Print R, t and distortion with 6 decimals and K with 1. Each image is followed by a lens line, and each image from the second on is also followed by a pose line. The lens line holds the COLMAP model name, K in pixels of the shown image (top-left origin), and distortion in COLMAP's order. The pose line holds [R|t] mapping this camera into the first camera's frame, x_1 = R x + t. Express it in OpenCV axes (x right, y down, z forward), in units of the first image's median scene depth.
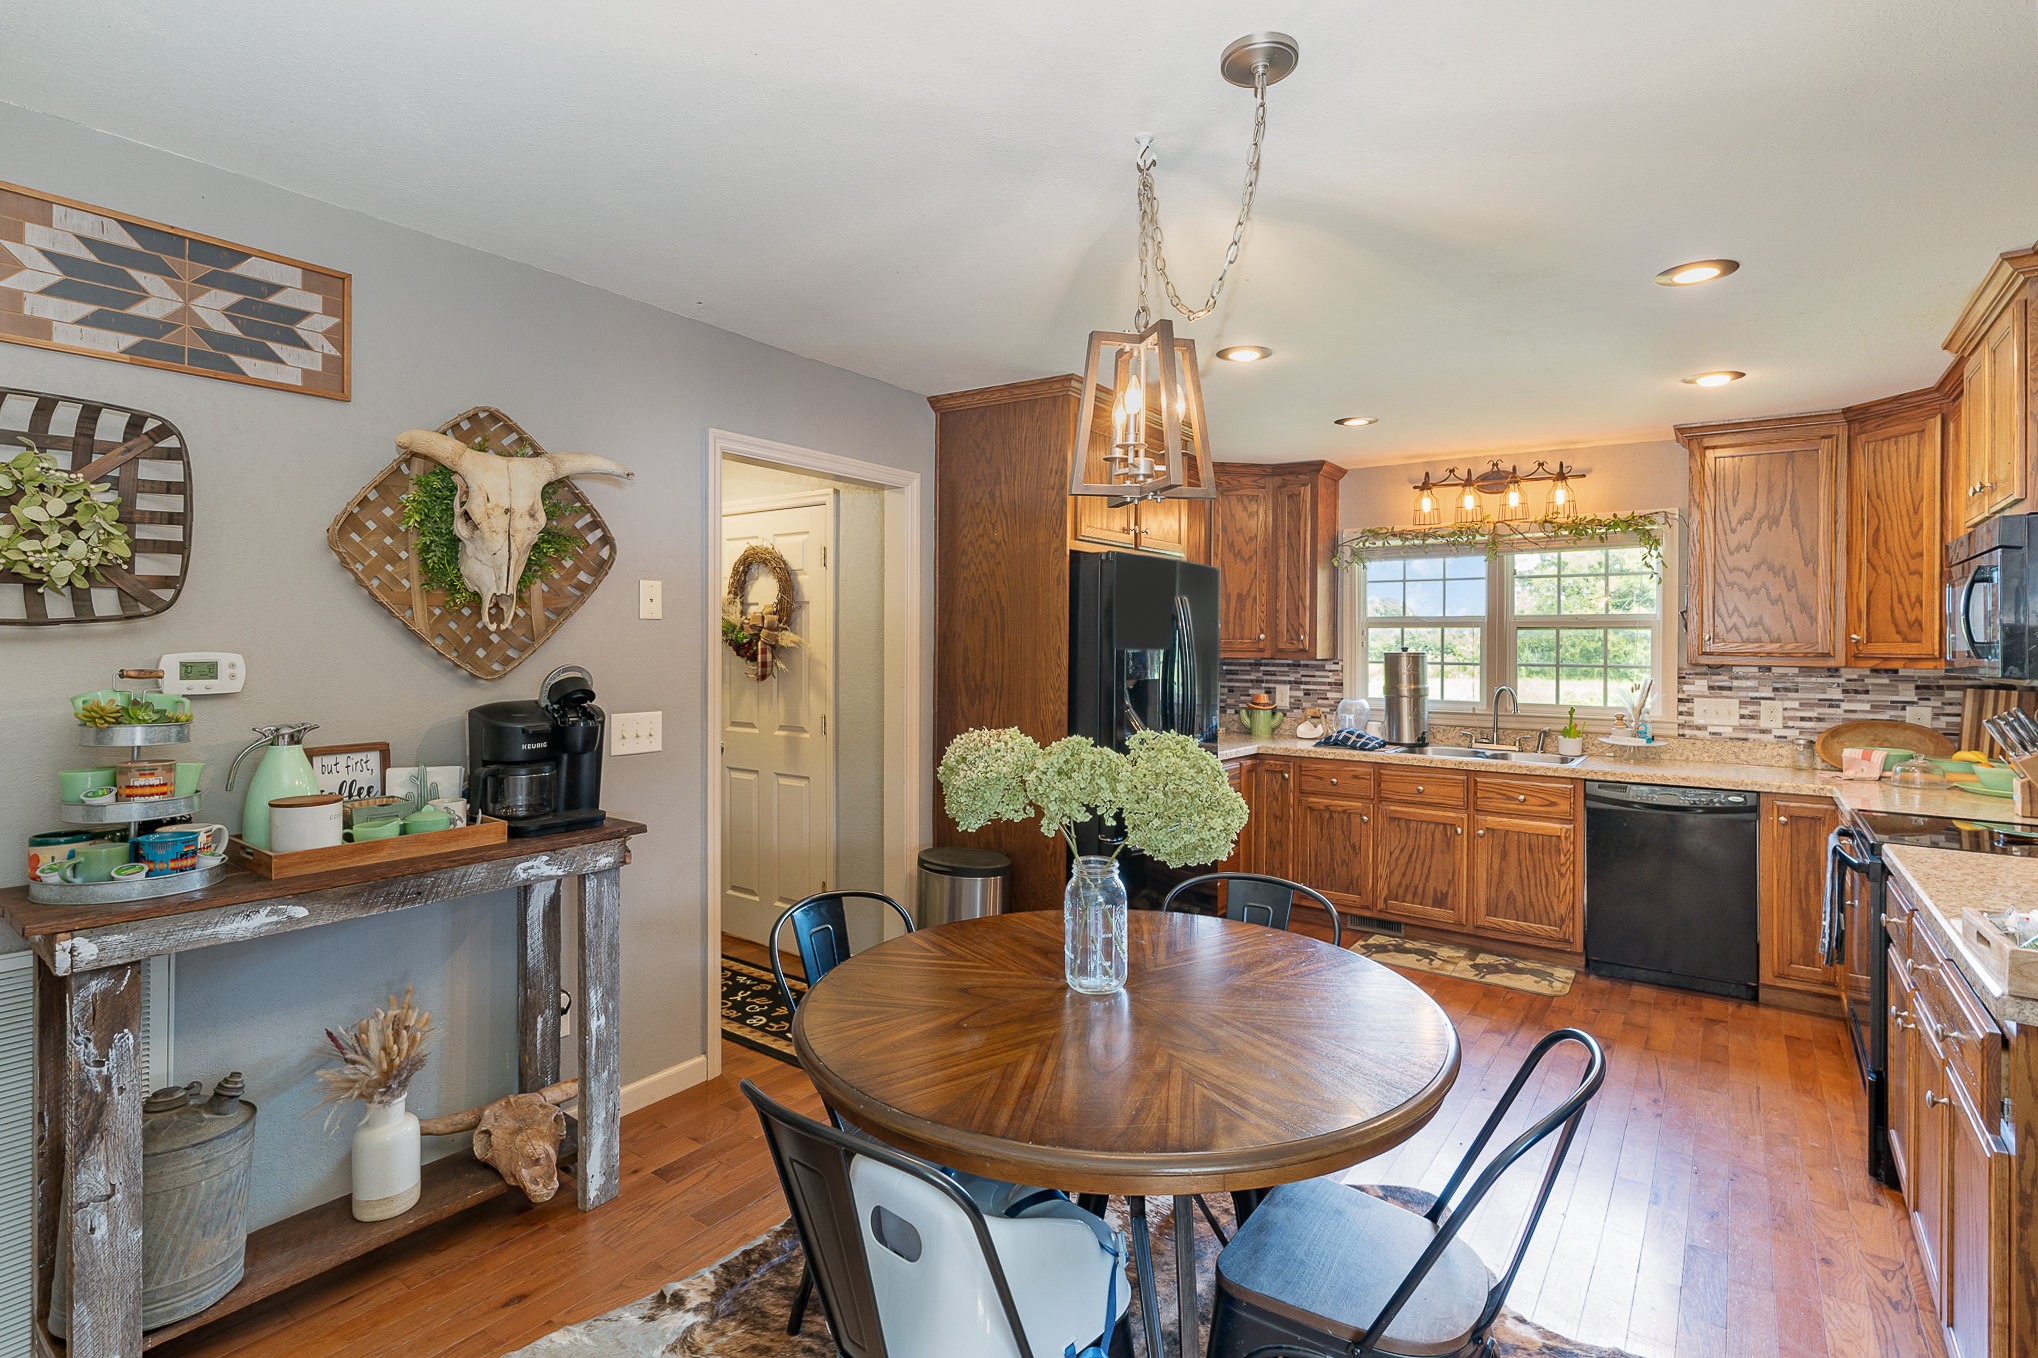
lens RADIAL K [[985.3, 0, 1021.2], [0, 985.3, 648.7], [0, 0, 1]] dist [0.000875, 0.000510]
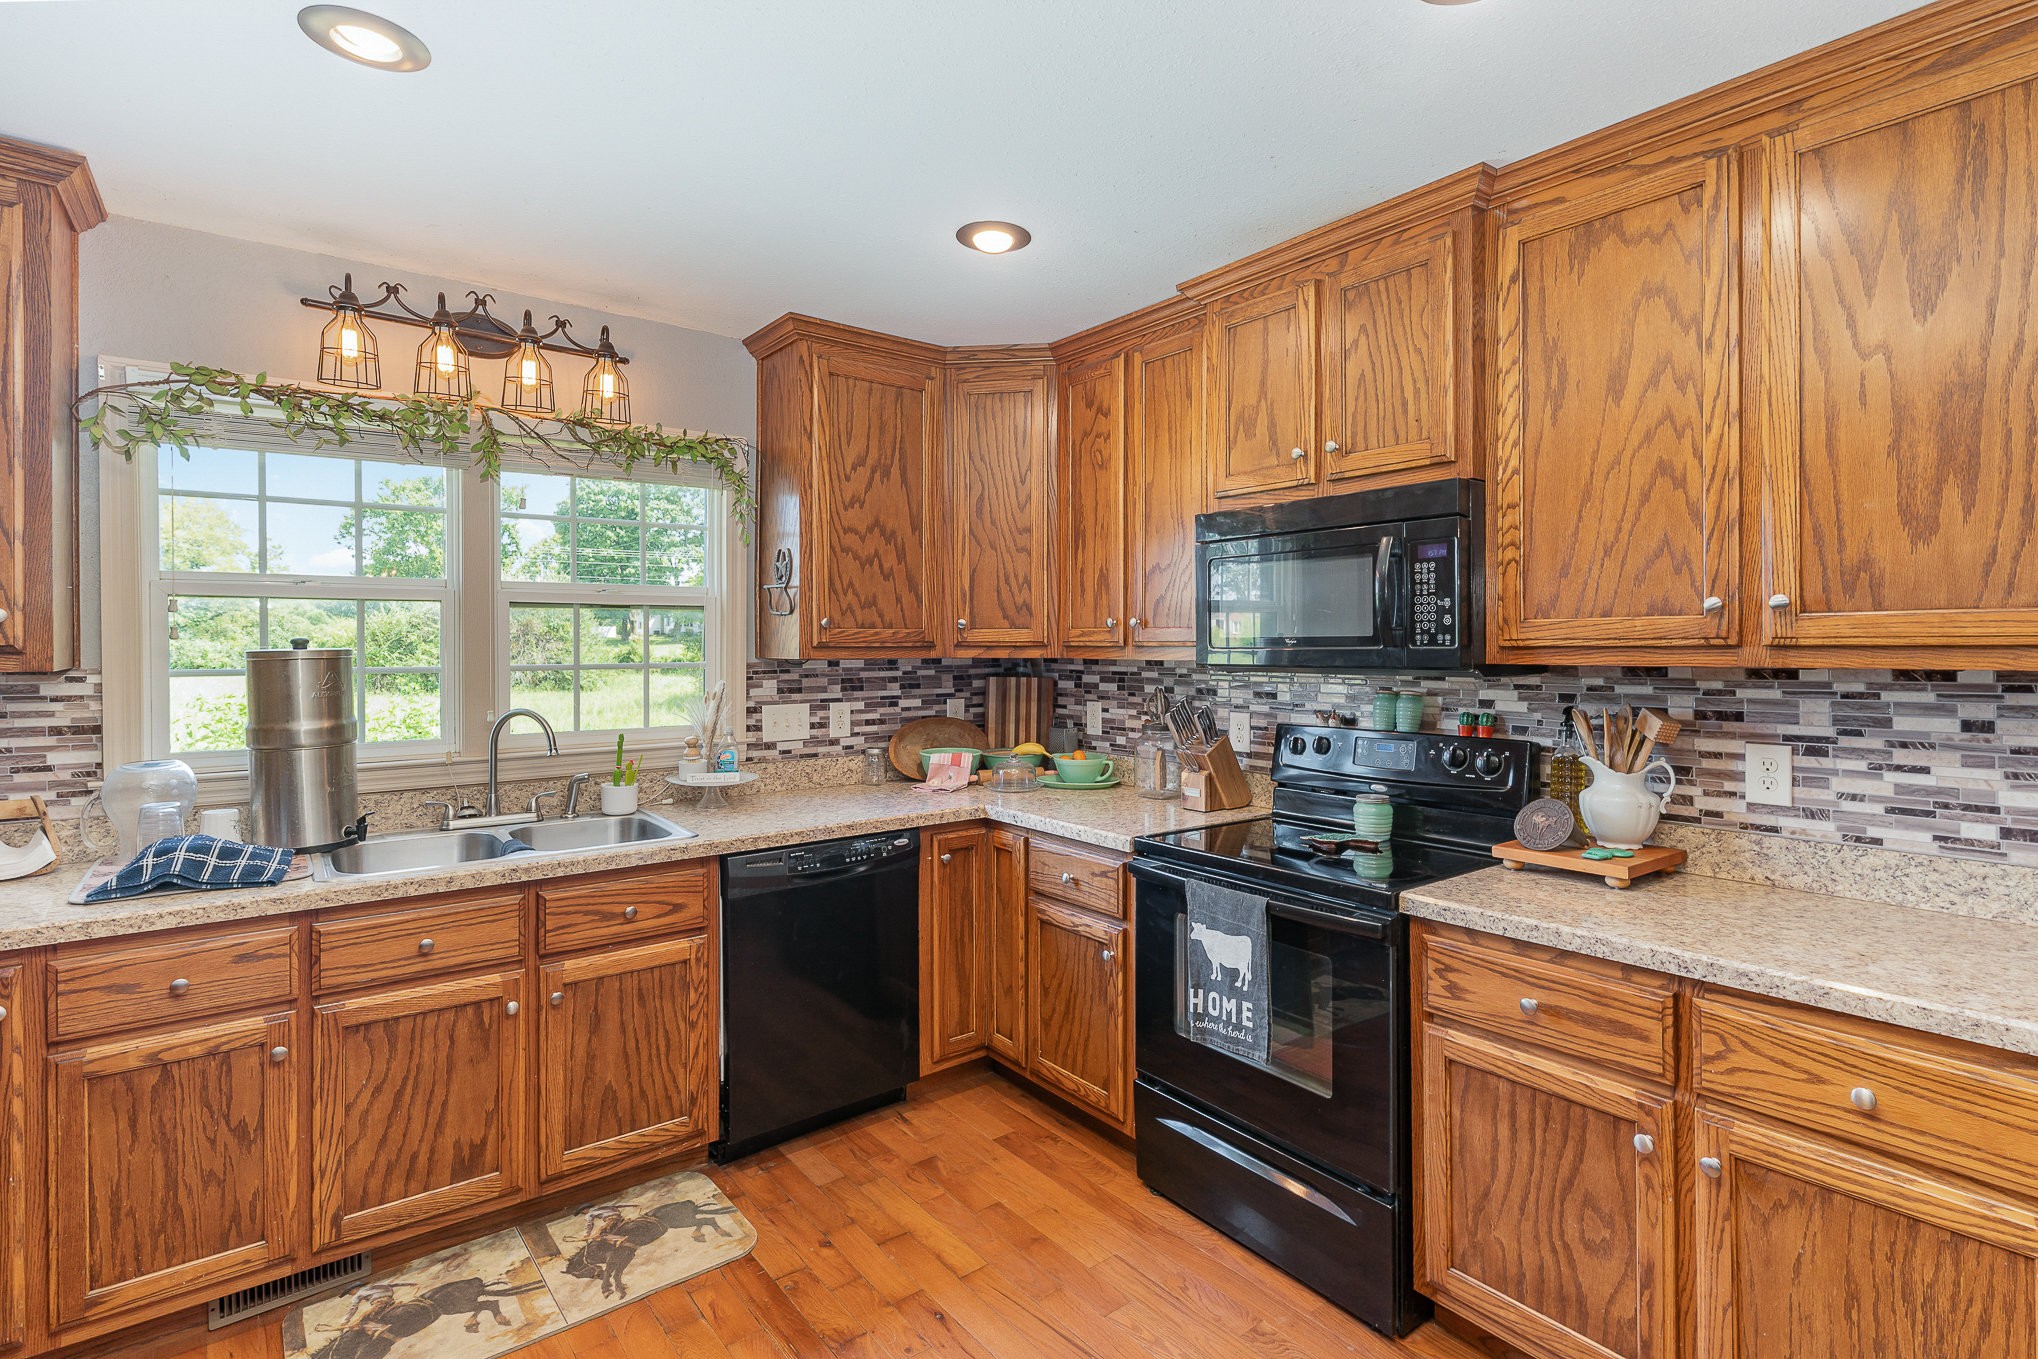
lens RADIAL K [[985.3, 0, 1021.2], [0, 985.3, 649.2], [0, 0, 1]] dist [0.000875, 0.000510]
pose [[0.277948, -0.017752, 0.960432, 0.042574], [0.008405, 0.999836, 0.016048, -0.001581], [-0.960559, 0.003612, 0.278052, 0.631614]]
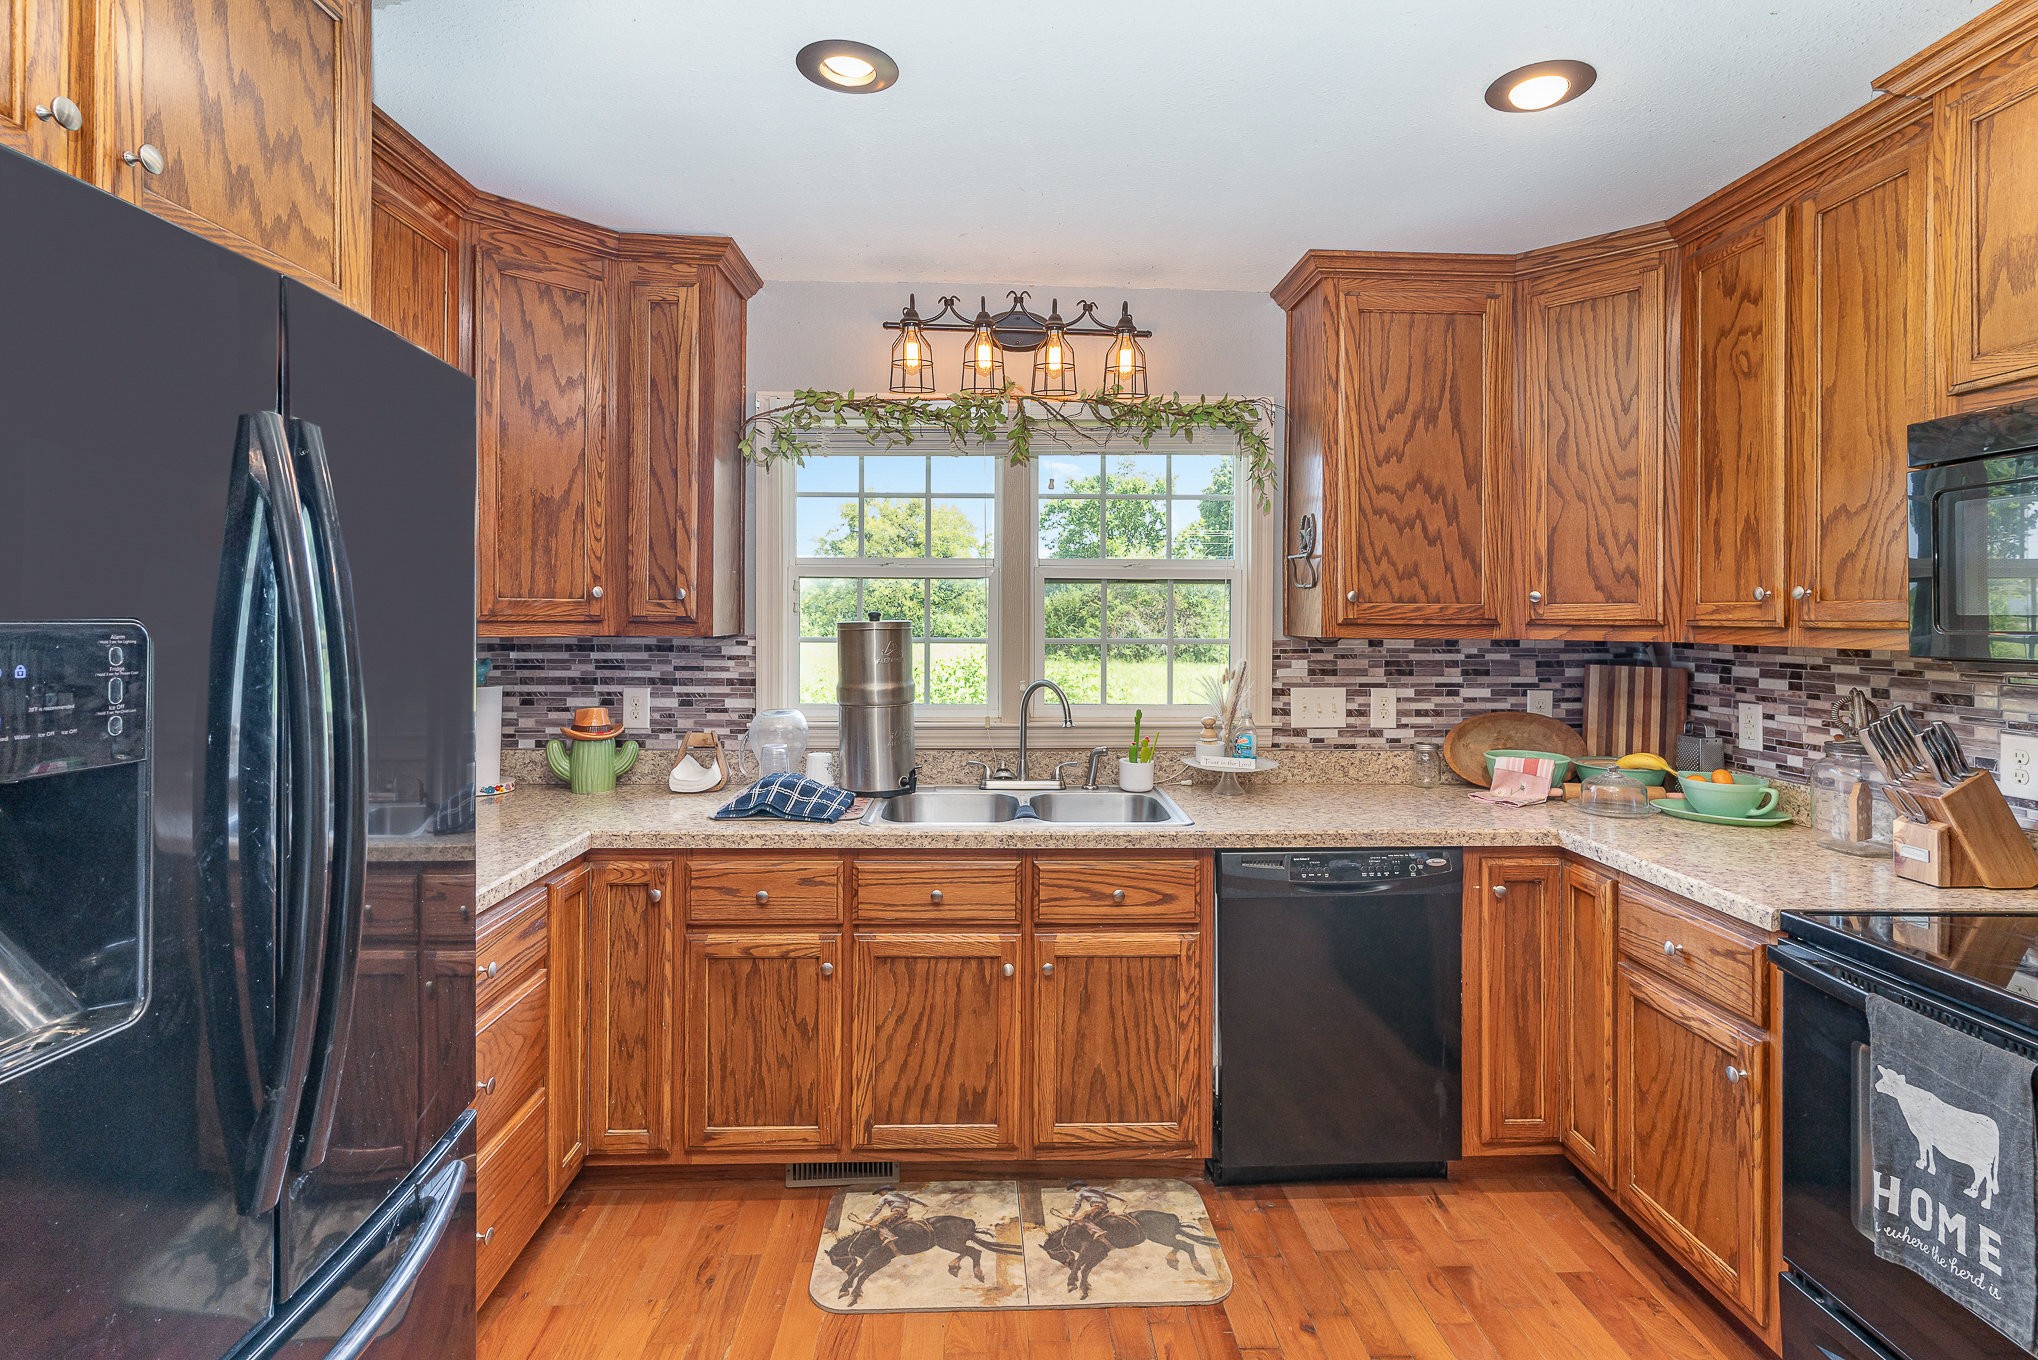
lens RADIAL K [[981.9, 0, 1021.8], [0, 981.9, 611.4], [0, 0, 1]] dist [-0.000464, 0.000923]
pose [[0.786358, -0.002429, 0.617766, 0.137361], [0.005105, 0.999984, -0.002565, -0.000487], [-0.617750, 0.005171, 0.786357, 0.608094]]
